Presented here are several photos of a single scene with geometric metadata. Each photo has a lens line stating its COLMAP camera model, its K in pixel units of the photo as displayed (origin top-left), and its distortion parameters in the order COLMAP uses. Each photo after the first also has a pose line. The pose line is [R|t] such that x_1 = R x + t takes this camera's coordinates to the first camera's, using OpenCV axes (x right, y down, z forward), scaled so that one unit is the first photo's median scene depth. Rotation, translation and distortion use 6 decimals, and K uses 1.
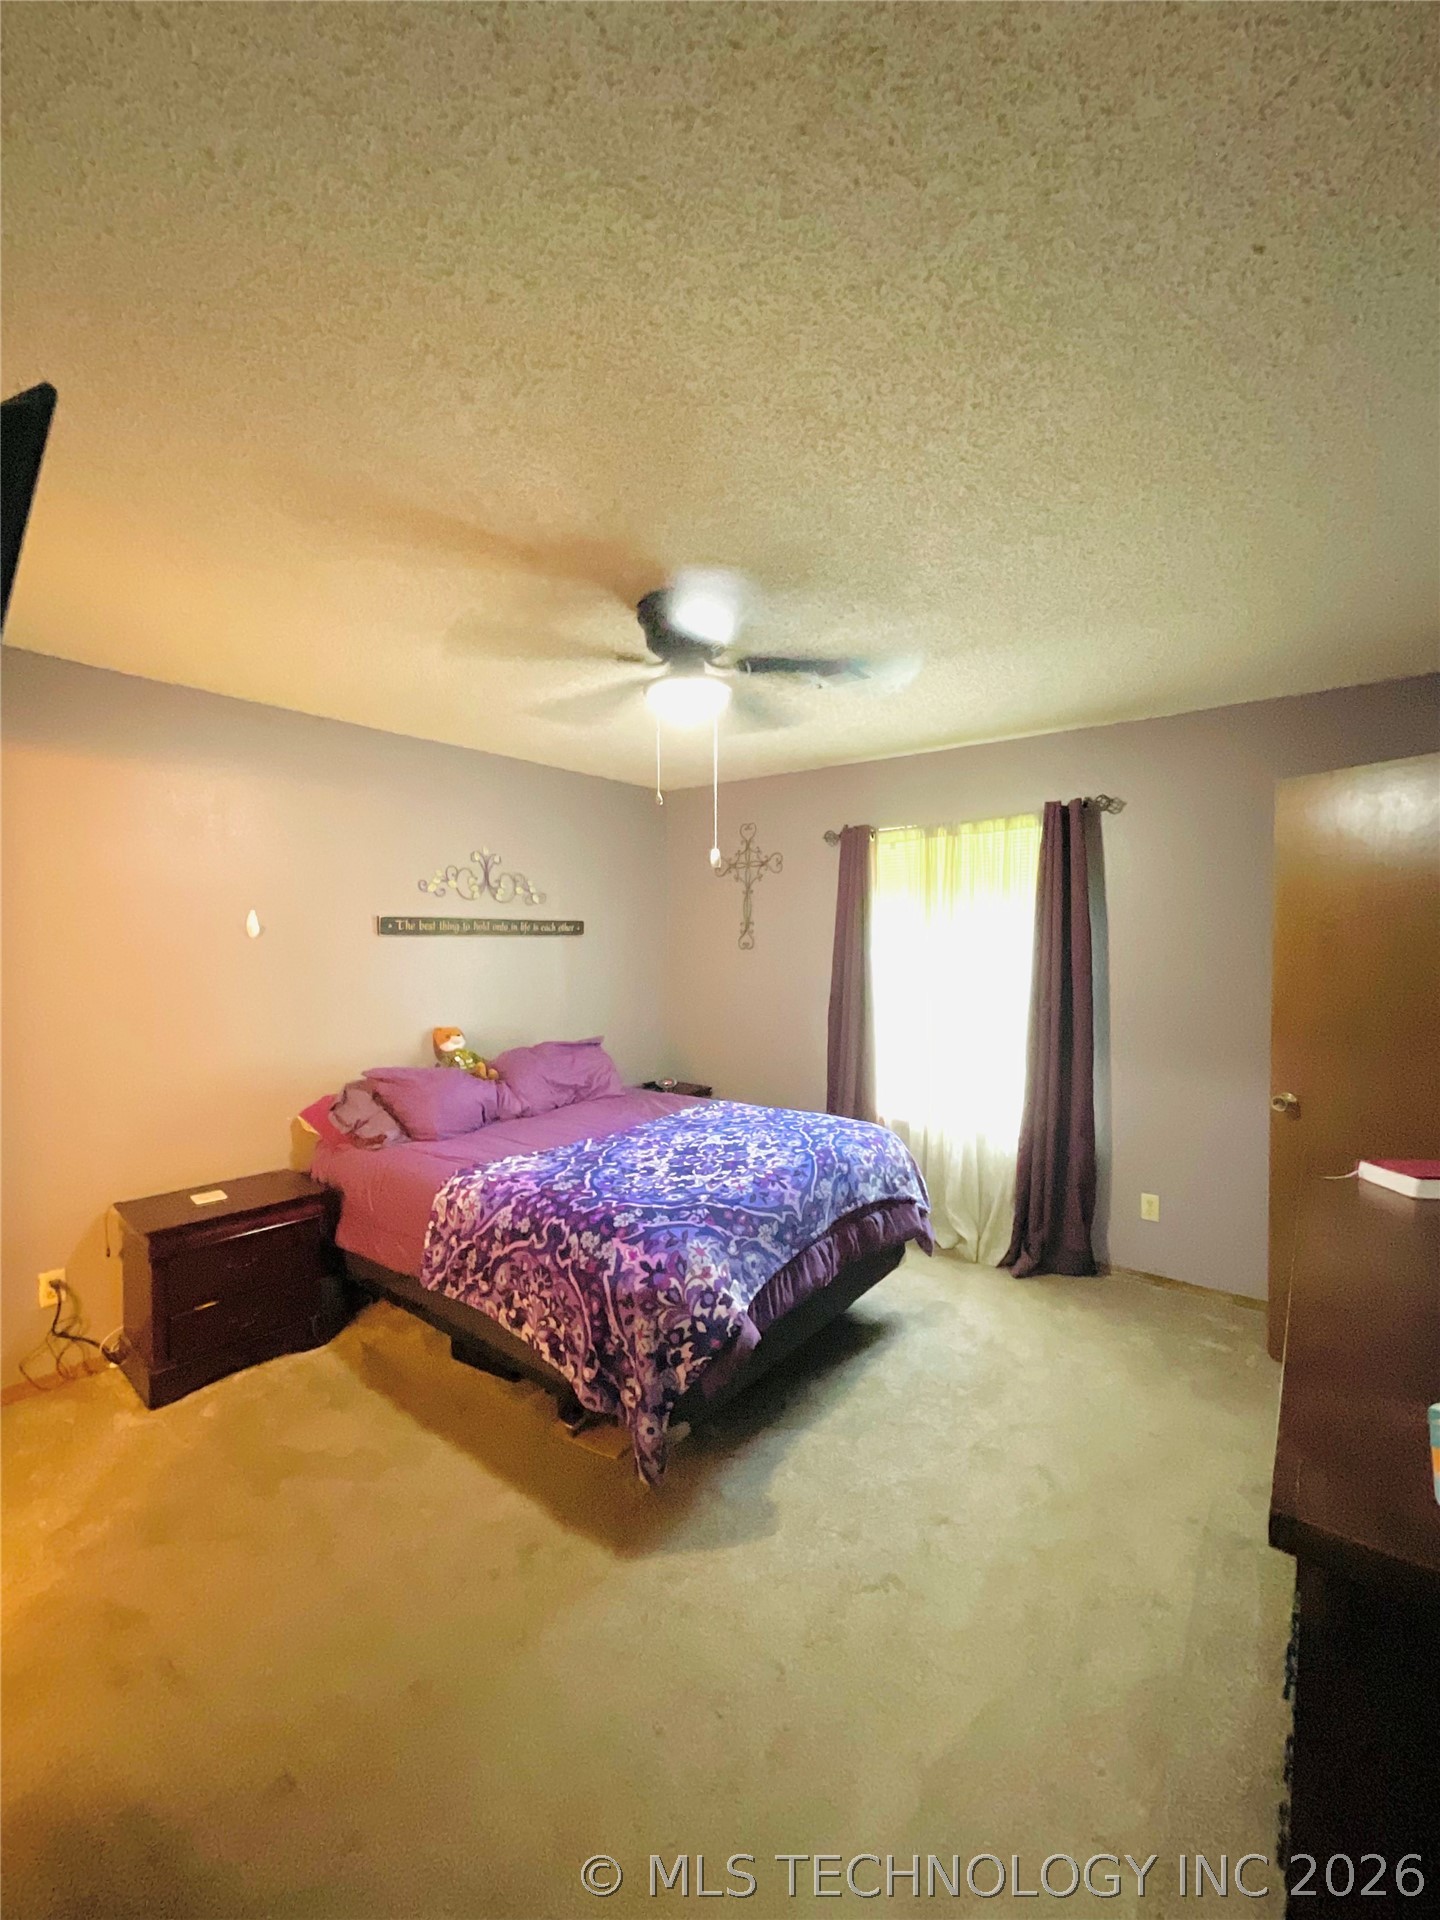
lens RADIAL K [[769.8, 0, 715.4], [0, 769.8, 962.1], [0, 0, 1]] dist [-0.000919, 0.001523]
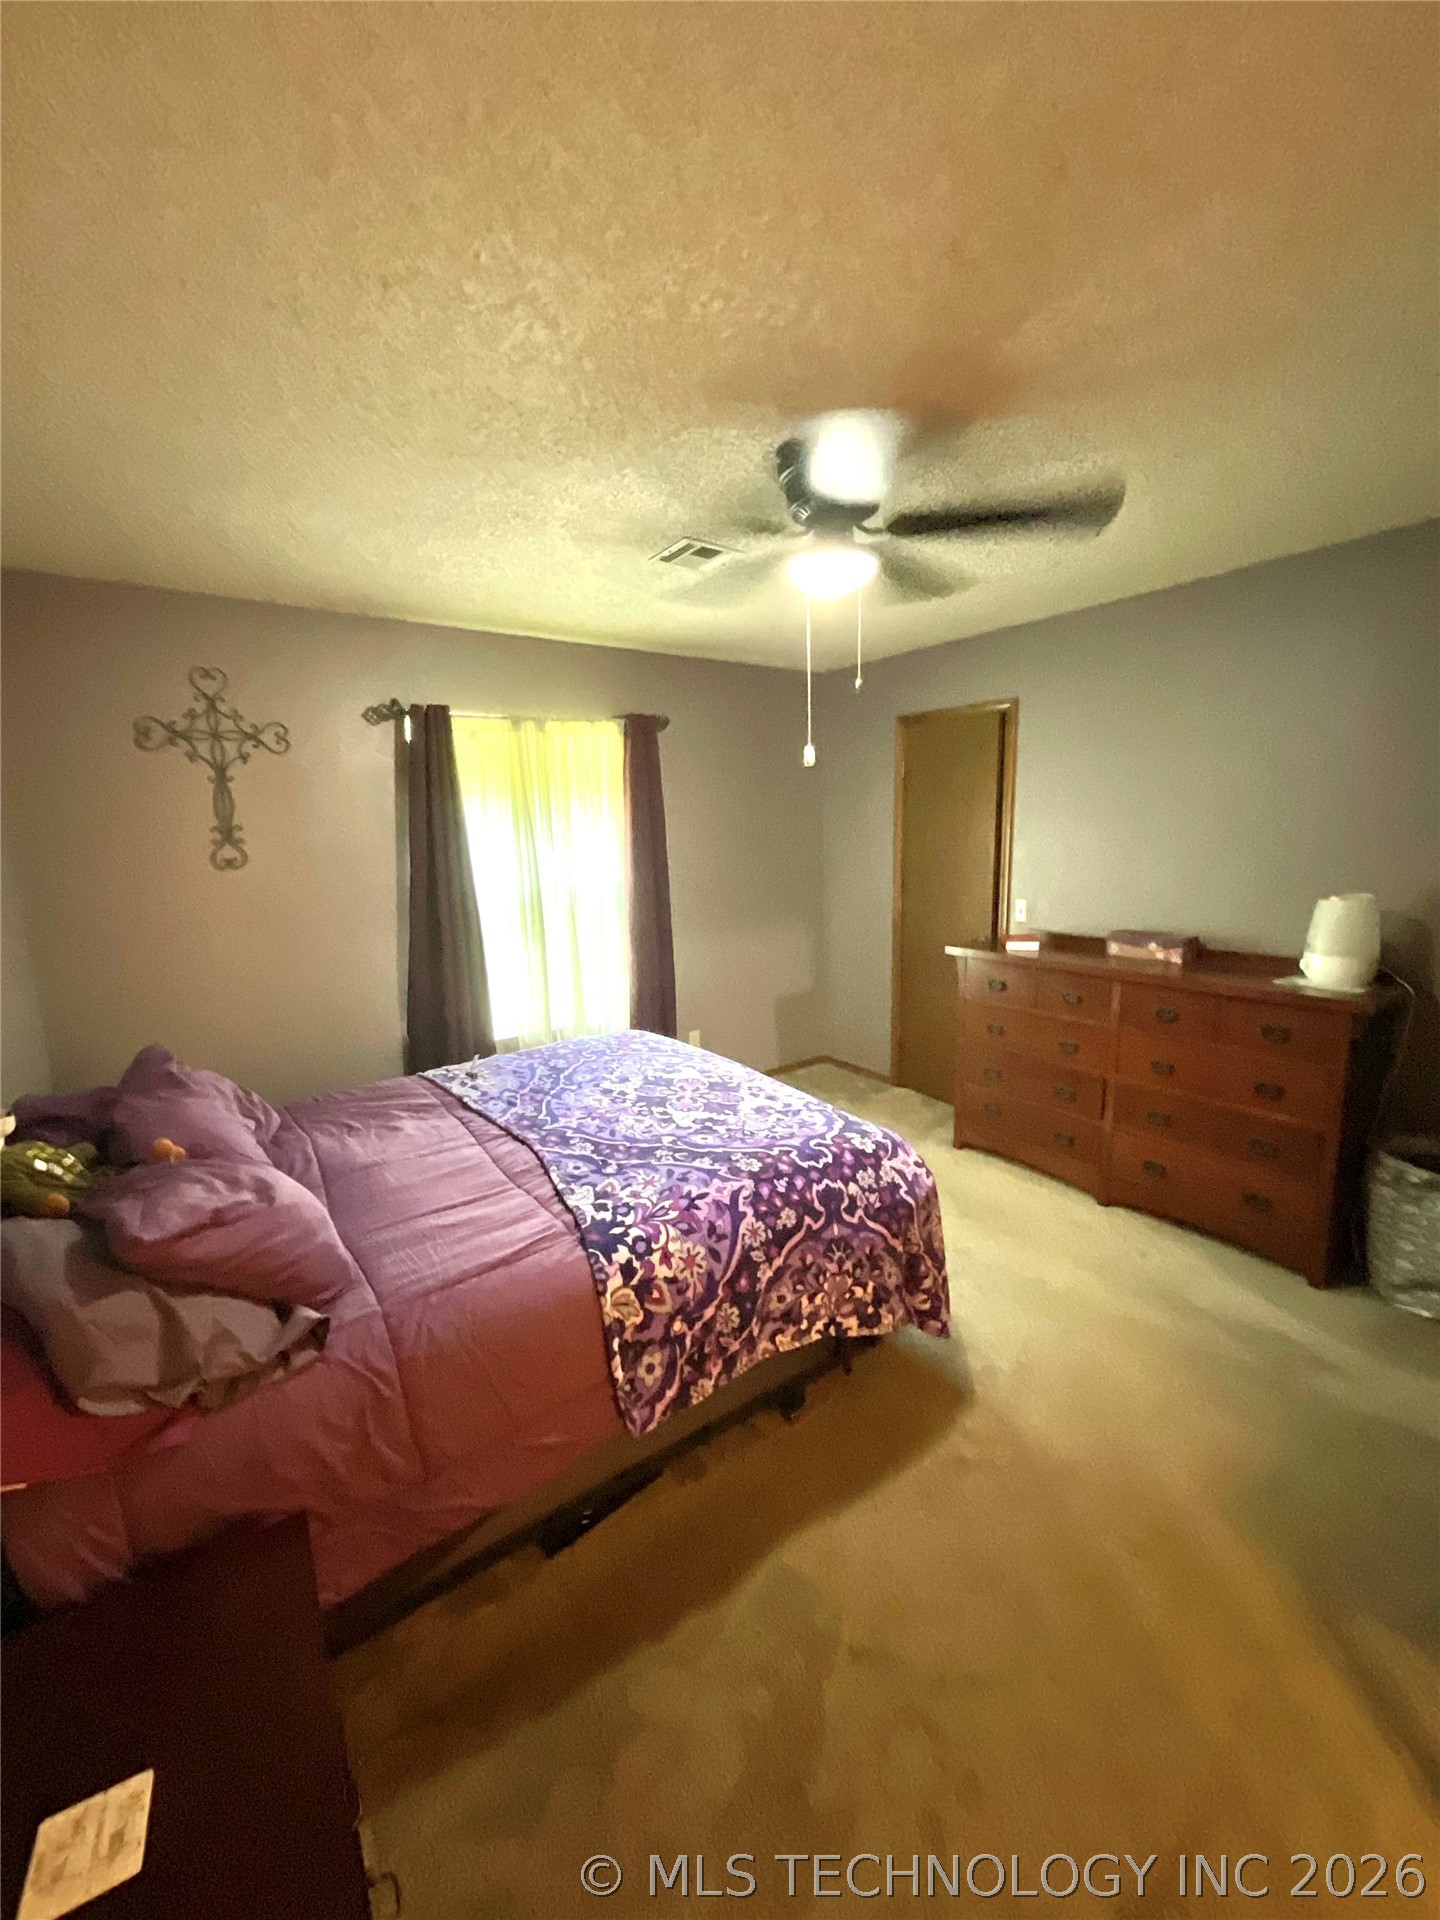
lens RADIAL K [[769.8, 0, 717.0], [0, 769.8, 964.6], [0, 0, 1]] dist [-0.000919, 0.001523]
pose [[0.284209, -0.178888, 0.941926, -0.863080], [0.057786, 0.983849, 0.169414, -0.043075], [-0.957019, 0.006282, 0.289956, 0.758879]]
